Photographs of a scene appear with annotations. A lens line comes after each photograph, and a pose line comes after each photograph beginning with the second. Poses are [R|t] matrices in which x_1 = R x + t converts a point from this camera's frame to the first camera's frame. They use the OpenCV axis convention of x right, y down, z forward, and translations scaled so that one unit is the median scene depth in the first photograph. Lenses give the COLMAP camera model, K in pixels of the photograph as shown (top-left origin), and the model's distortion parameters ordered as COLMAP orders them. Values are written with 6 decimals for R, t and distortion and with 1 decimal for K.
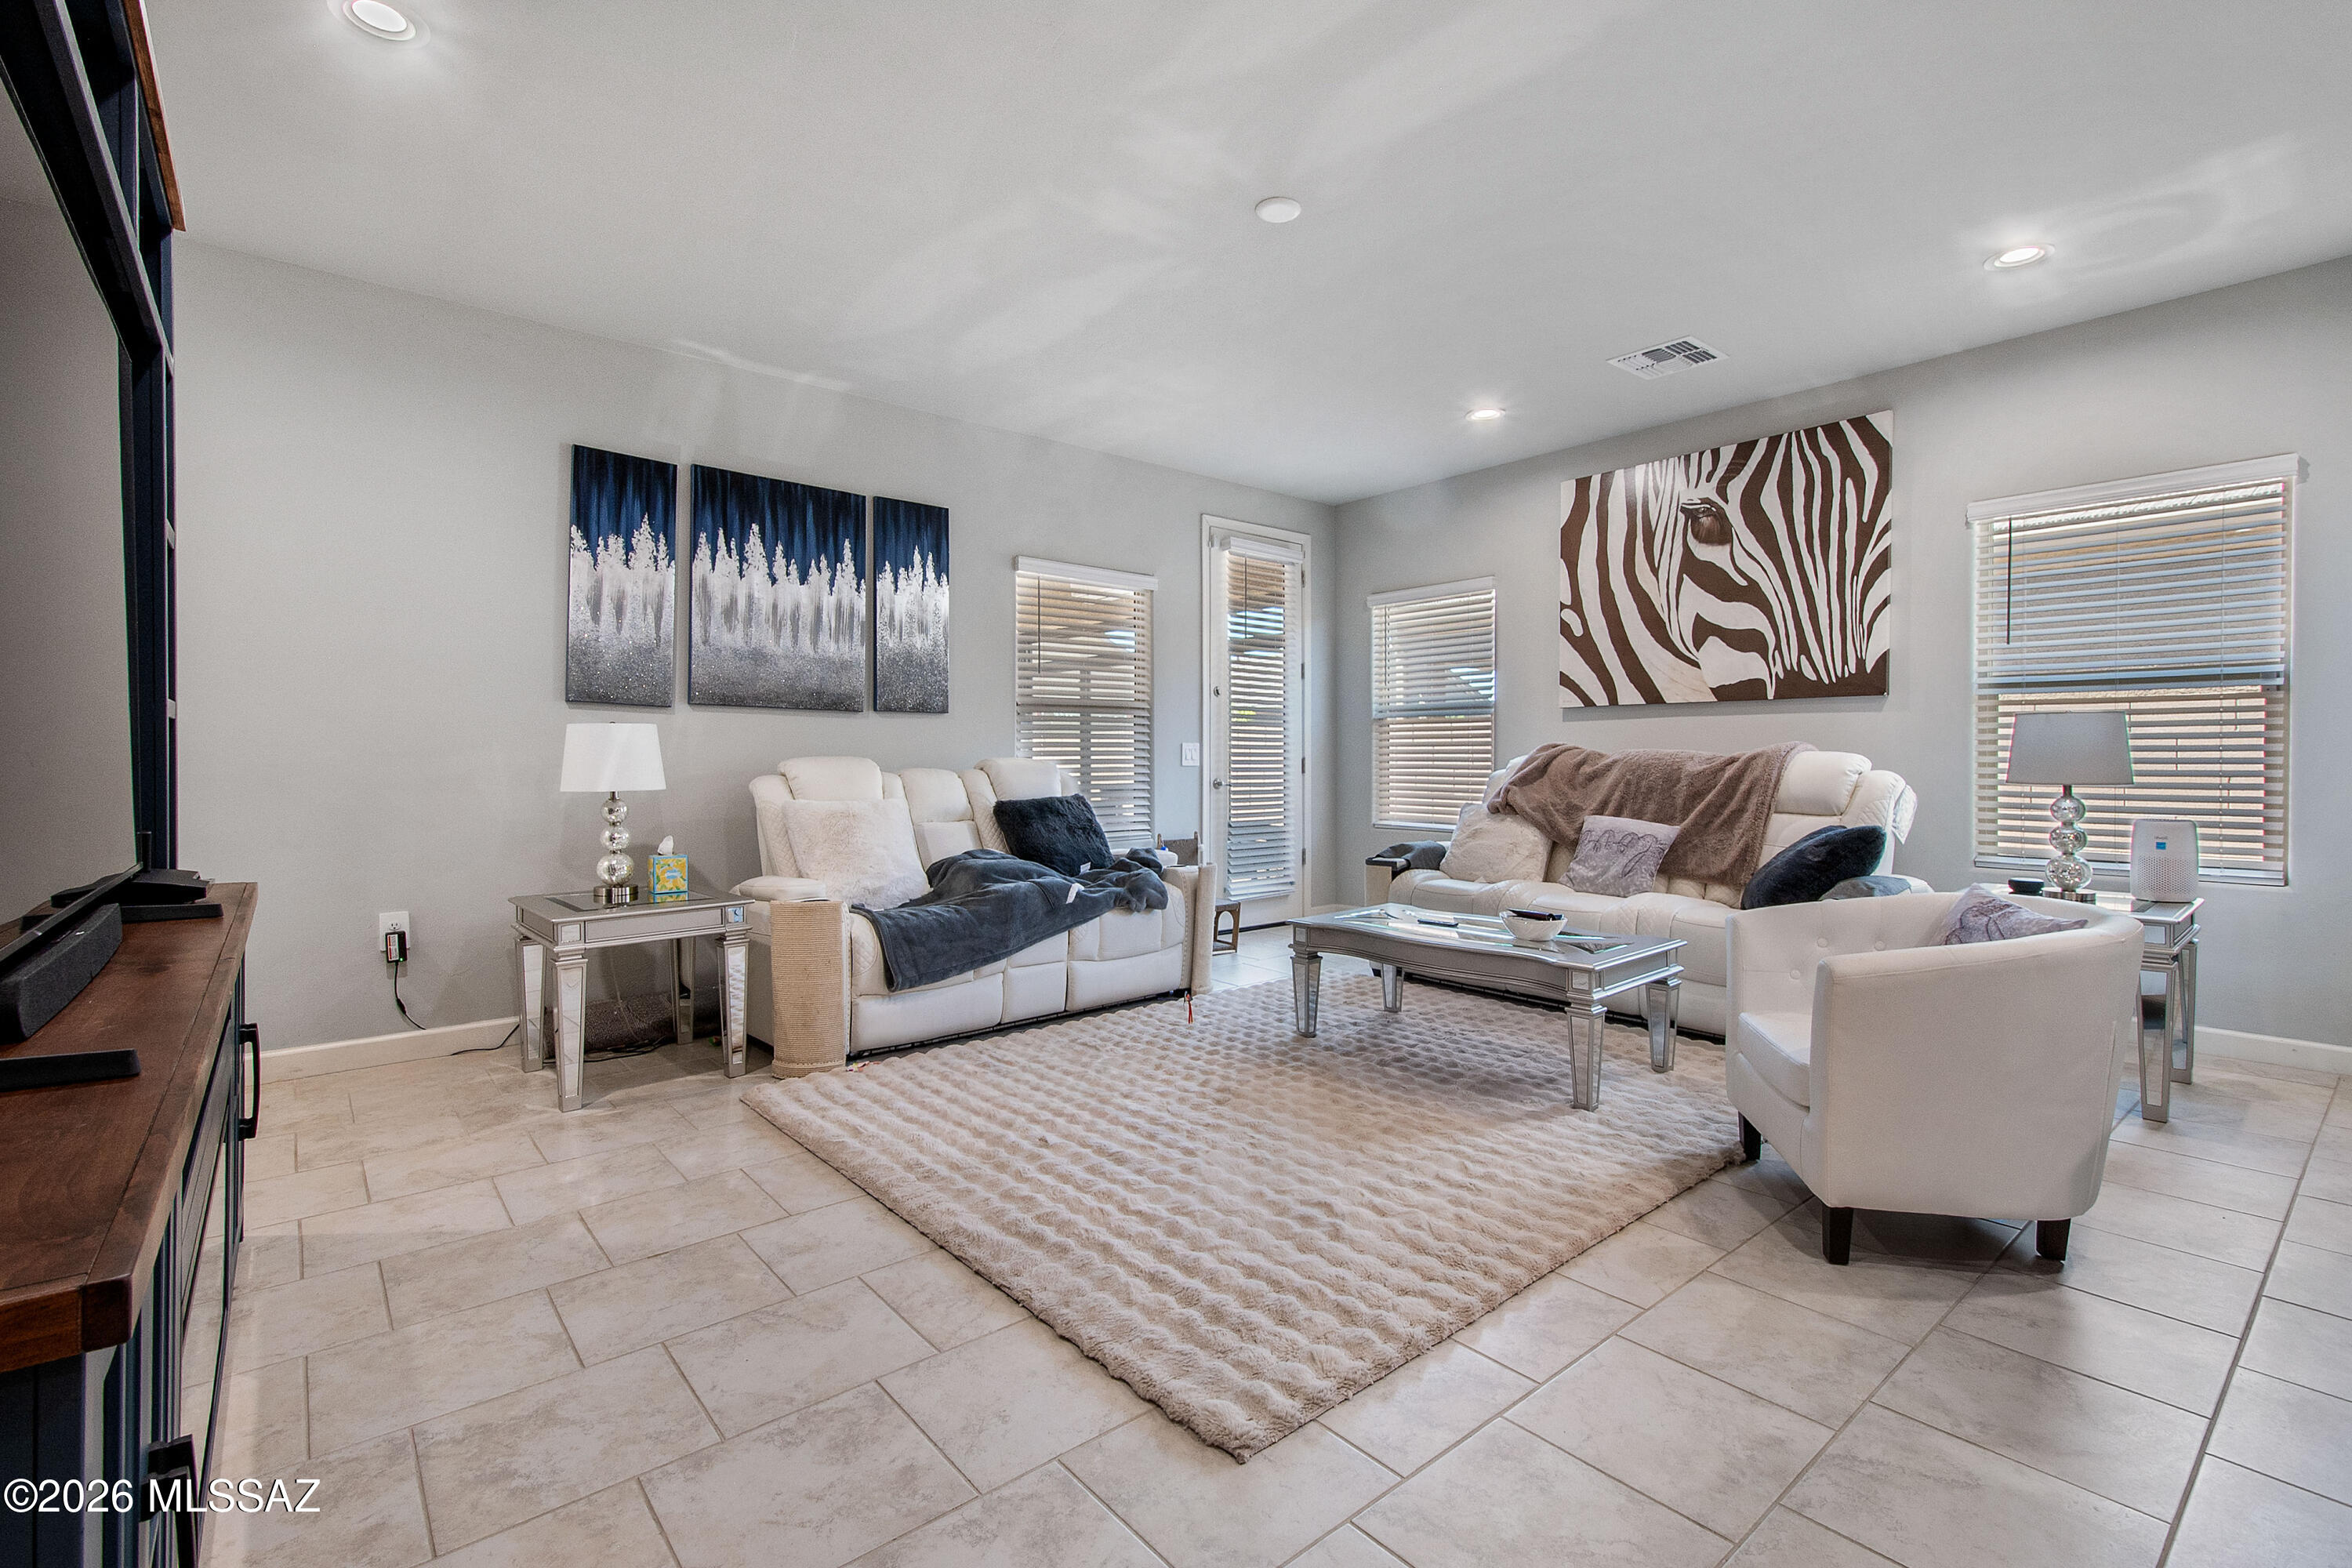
lens RADIAL K [[1049.6, 0, 1177.6], [0, 1049.6, 775.1], [0, 0, 1]] dist [0.012056, -0.000020]
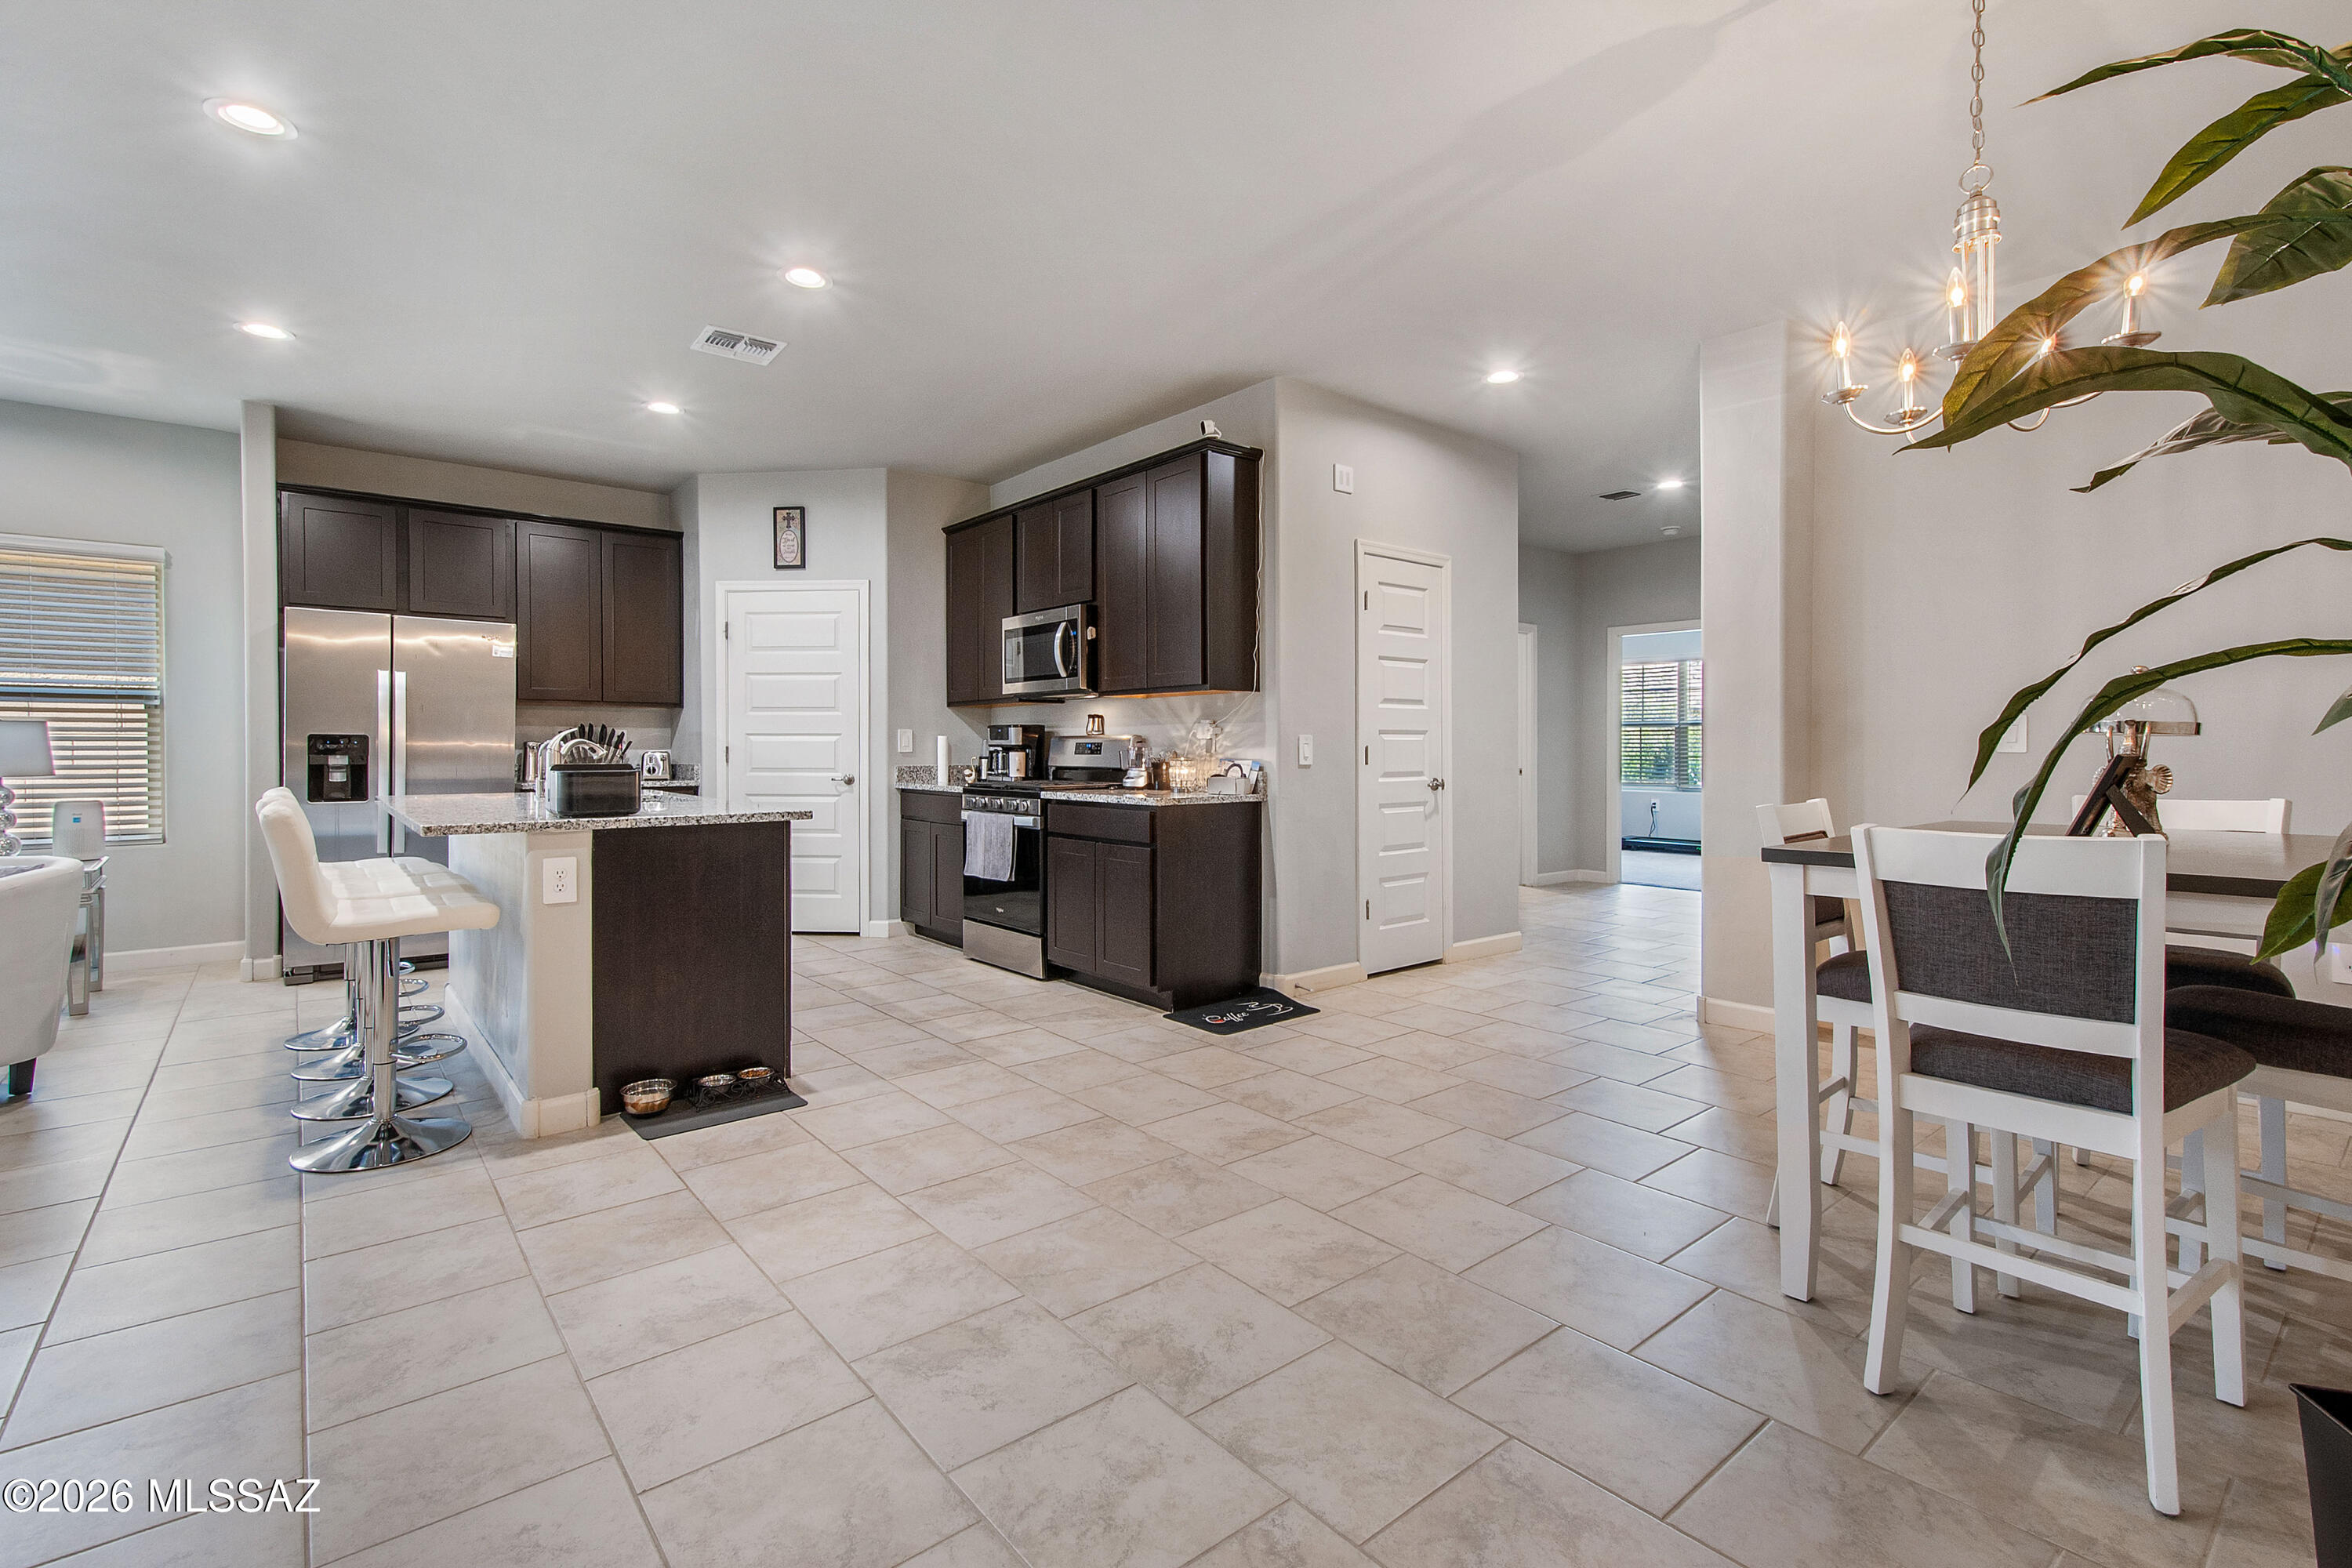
lens RADIAL K [[1069.0, 0, 1176.9], [0, 1069.0, 750.5], [0, 0, 1]] dist [0.010735, -0.000184]
pose [[0.007394, 0.000465, 0.999973, -0.335555], [0.018617, 0.999827, -0.000603, 0.002912], [-0.999799, 0.018621, 0.007384, -0.315561]]
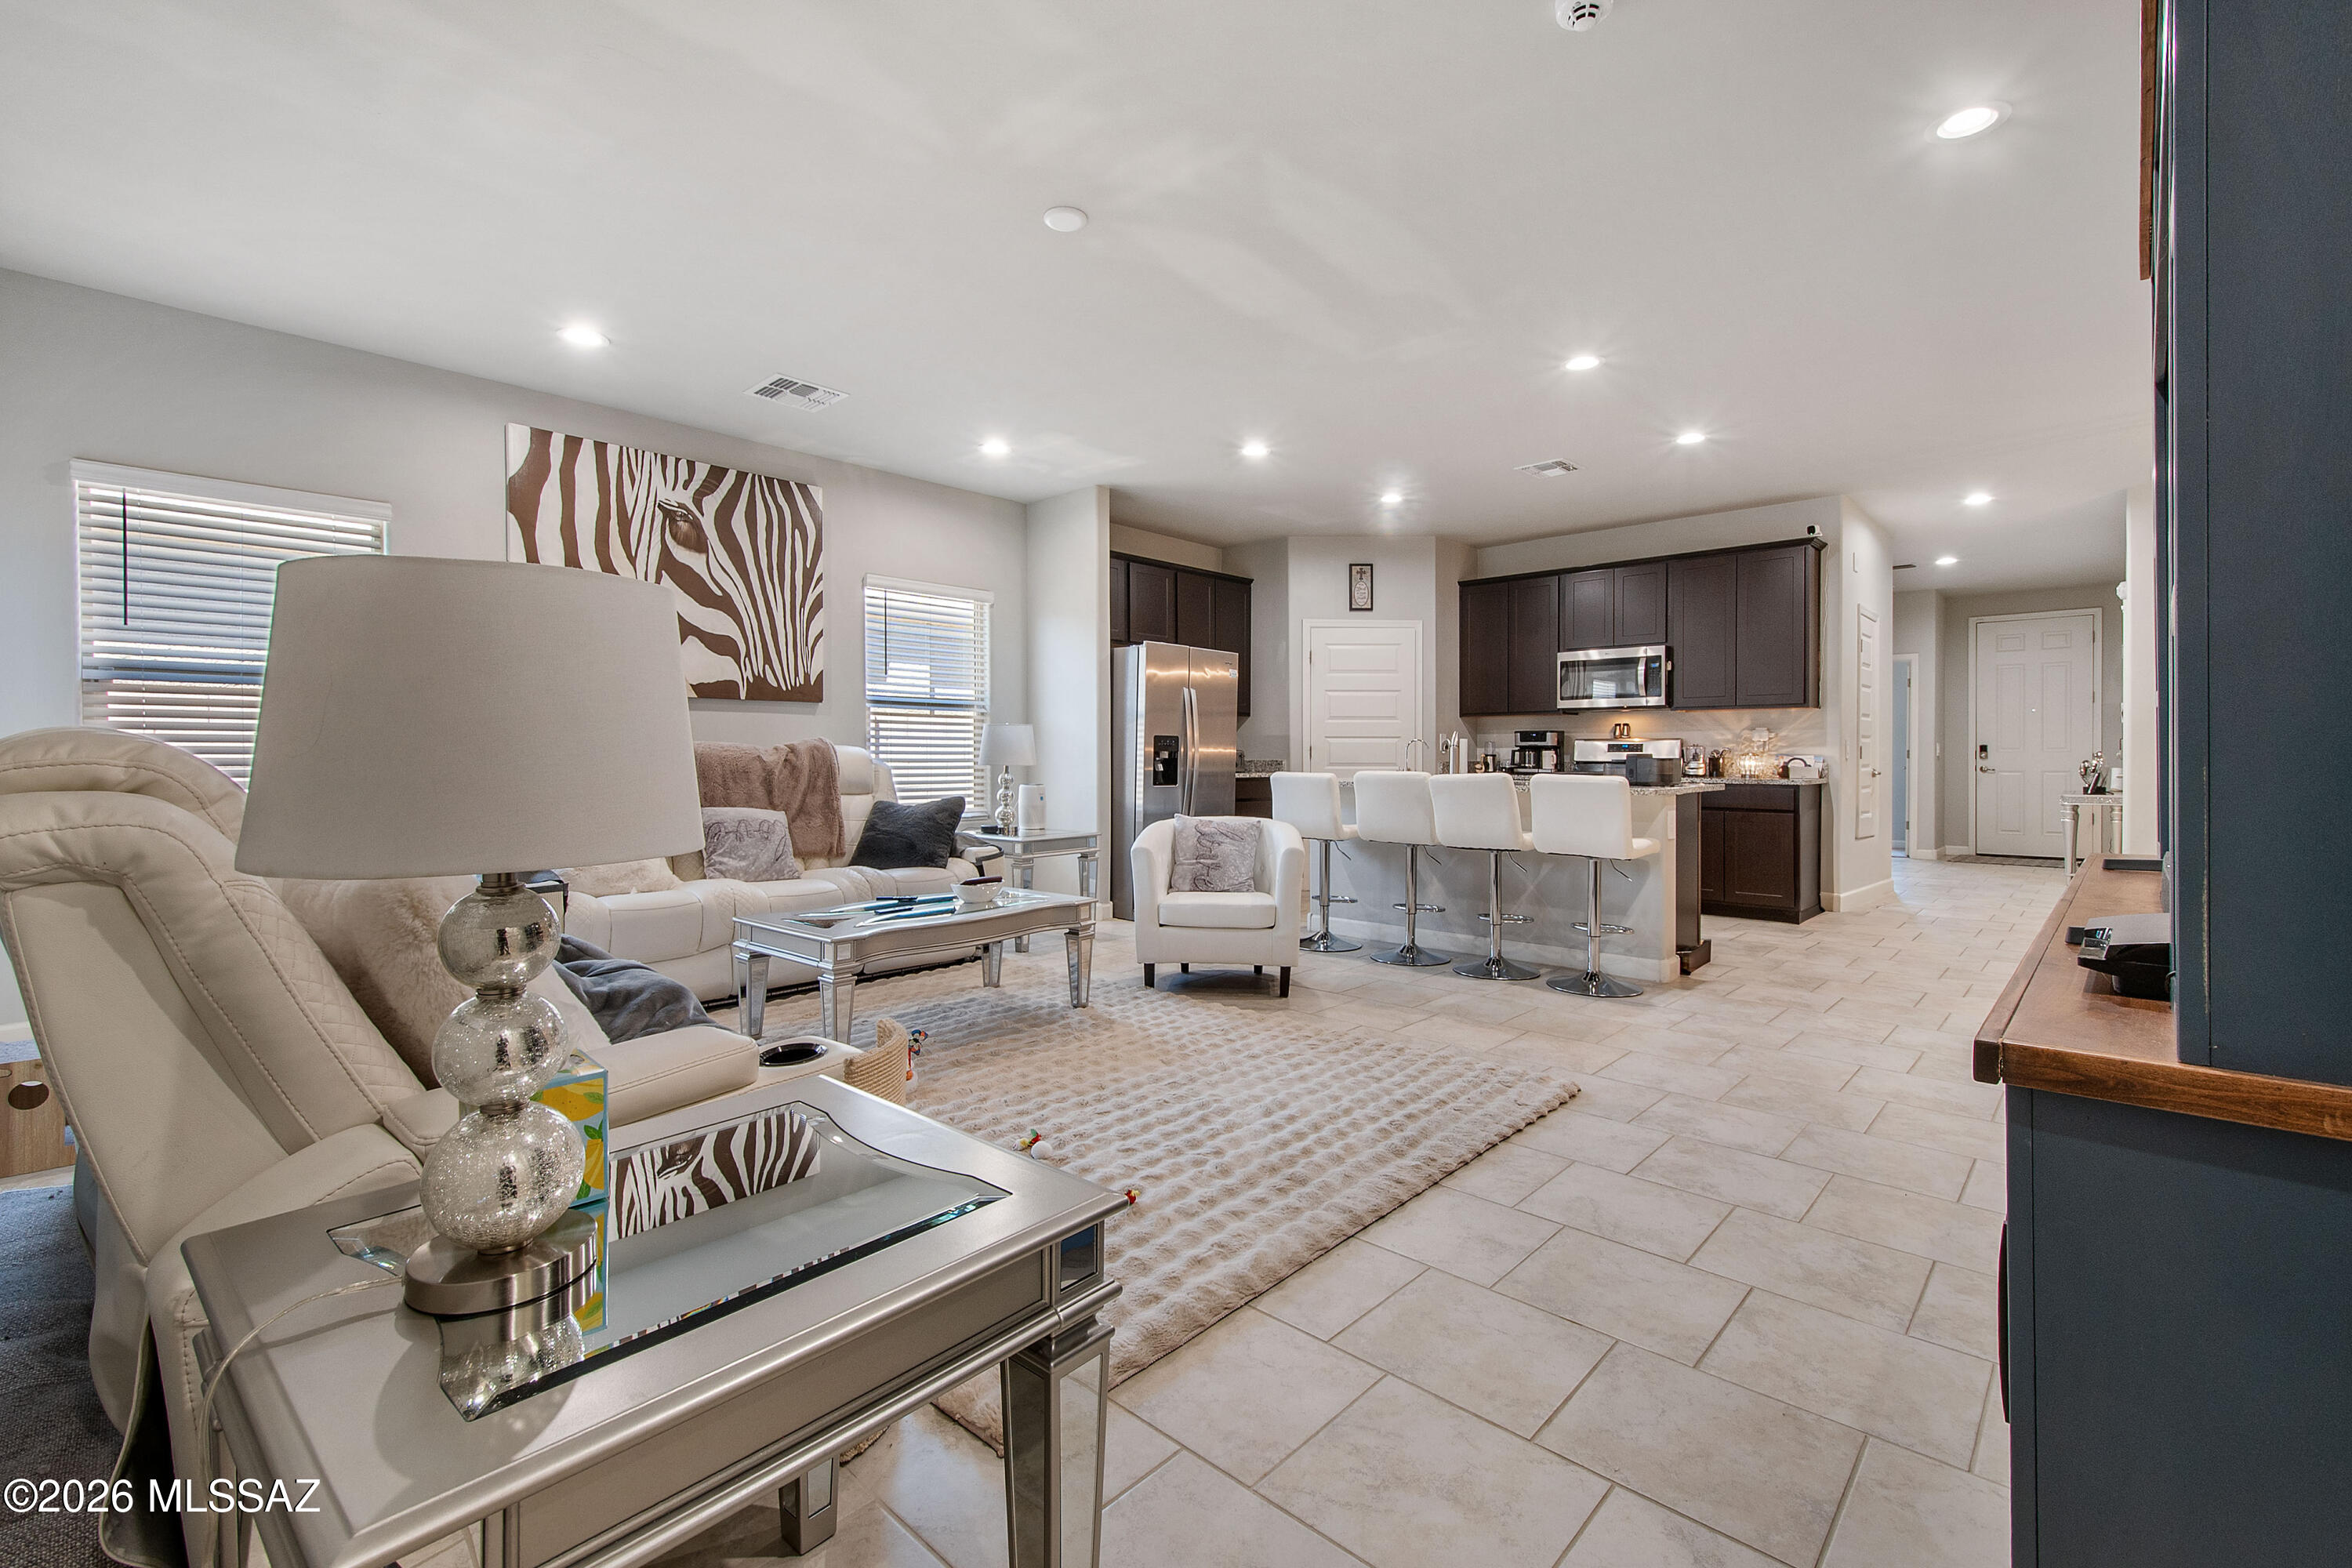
lens RADIAL K [[1028.3, 0, 1174.1], [0, 1028.3, 756.8], [0, 0, 1]] dist [0.006210, -0.001179]
pose [[-0.125206, 0.000580, 0.992131, -0.637627], [0.017598, 0.999844, 0.001636, -0.003336], [-0.991975, 0.017664, -0.125196, 0.707222]]
